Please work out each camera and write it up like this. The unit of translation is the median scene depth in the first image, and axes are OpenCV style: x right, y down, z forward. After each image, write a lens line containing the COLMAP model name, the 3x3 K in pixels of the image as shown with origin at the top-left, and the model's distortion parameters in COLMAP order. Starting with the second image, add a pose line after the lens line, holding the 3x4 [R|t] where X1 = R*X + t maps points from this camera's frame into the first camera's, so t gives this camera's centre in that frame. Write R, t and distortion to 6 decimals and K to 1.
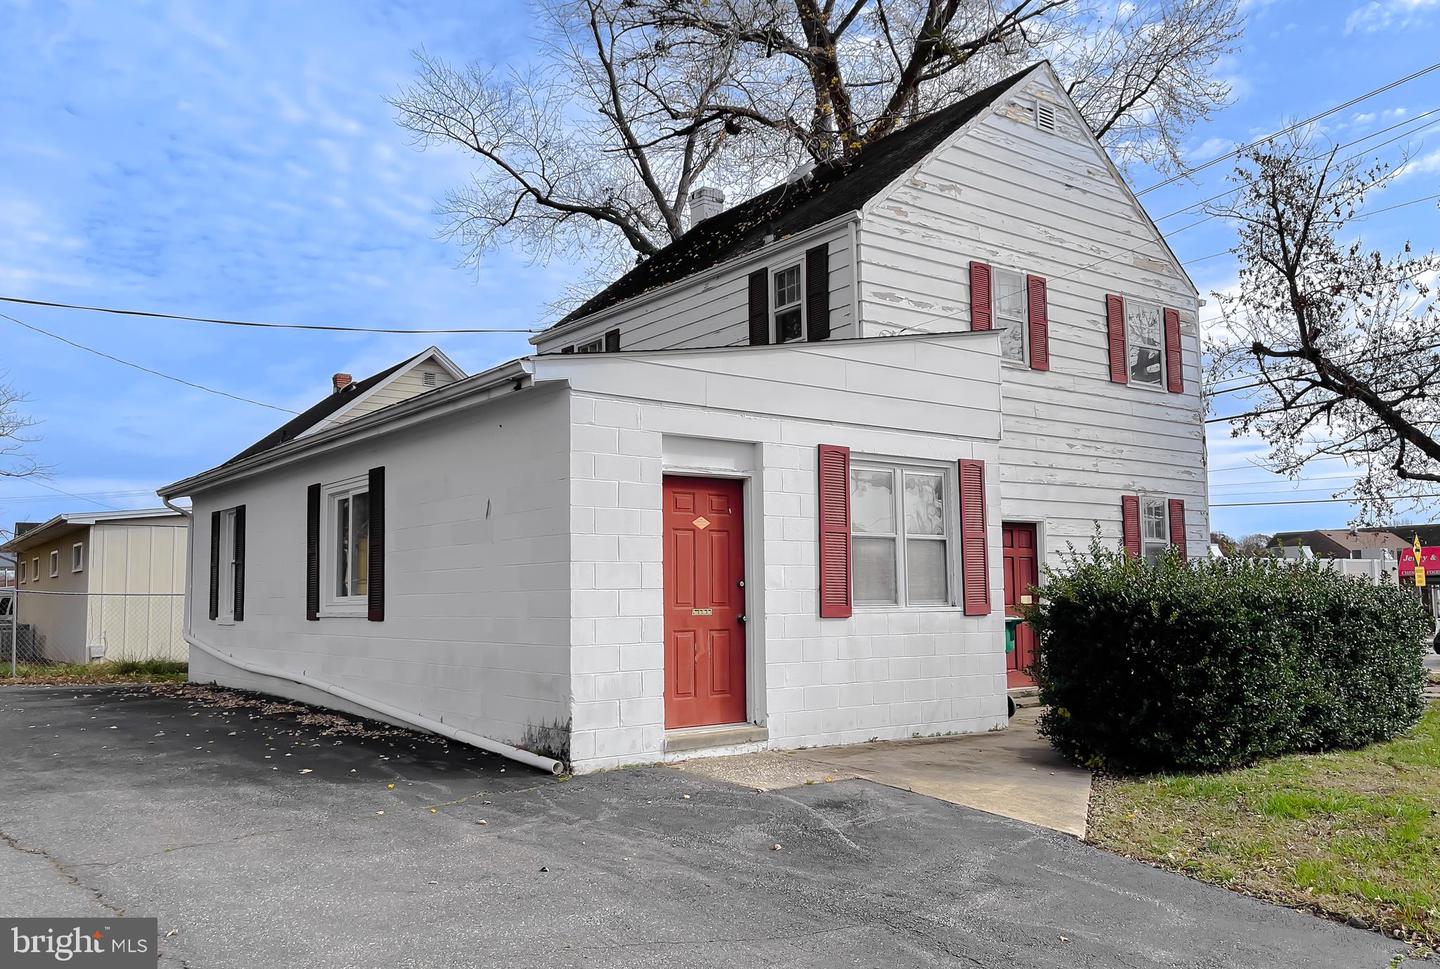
lens RADIAL K [[1097.8, 0, 694.7], [0, 1097.8, 514.6], [0, 0, 1]] dist [0.051986, 0.004710]
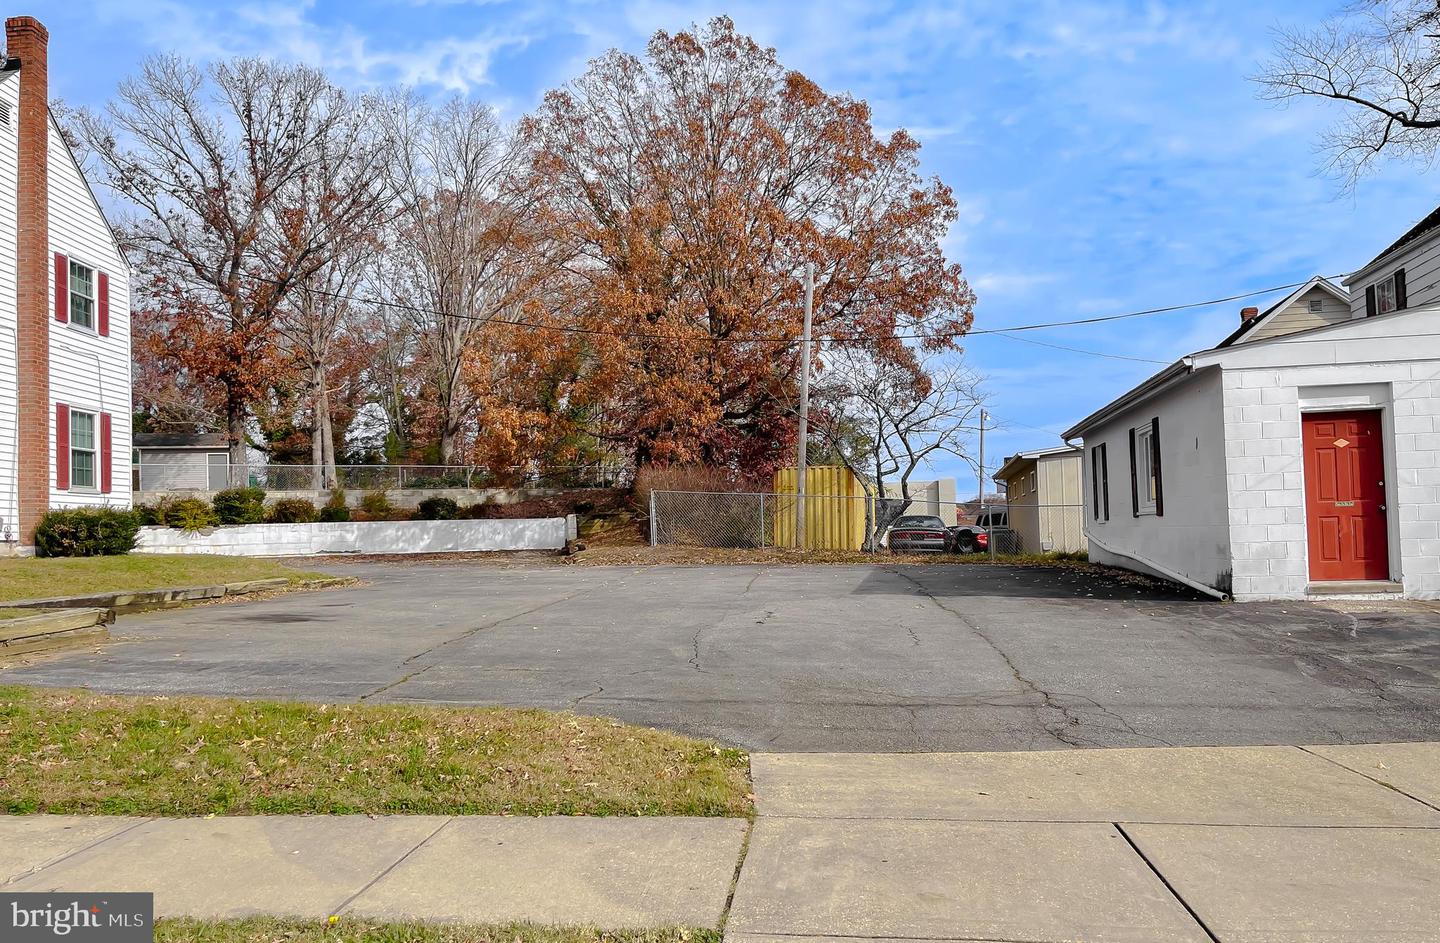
lens RADIAL K [[1163.9, 0, 720.2], [0, 1163.9, 474.2], [0, 0, 1]] dist [0.059780, -0.031834]
pose [[0.677897, -0.045477, -0.733749, 0.576939], [0.073836, 0.997250, 0.006408, -0.021286], [0.731440, -0.058521, 0.679391, -0.651663]]
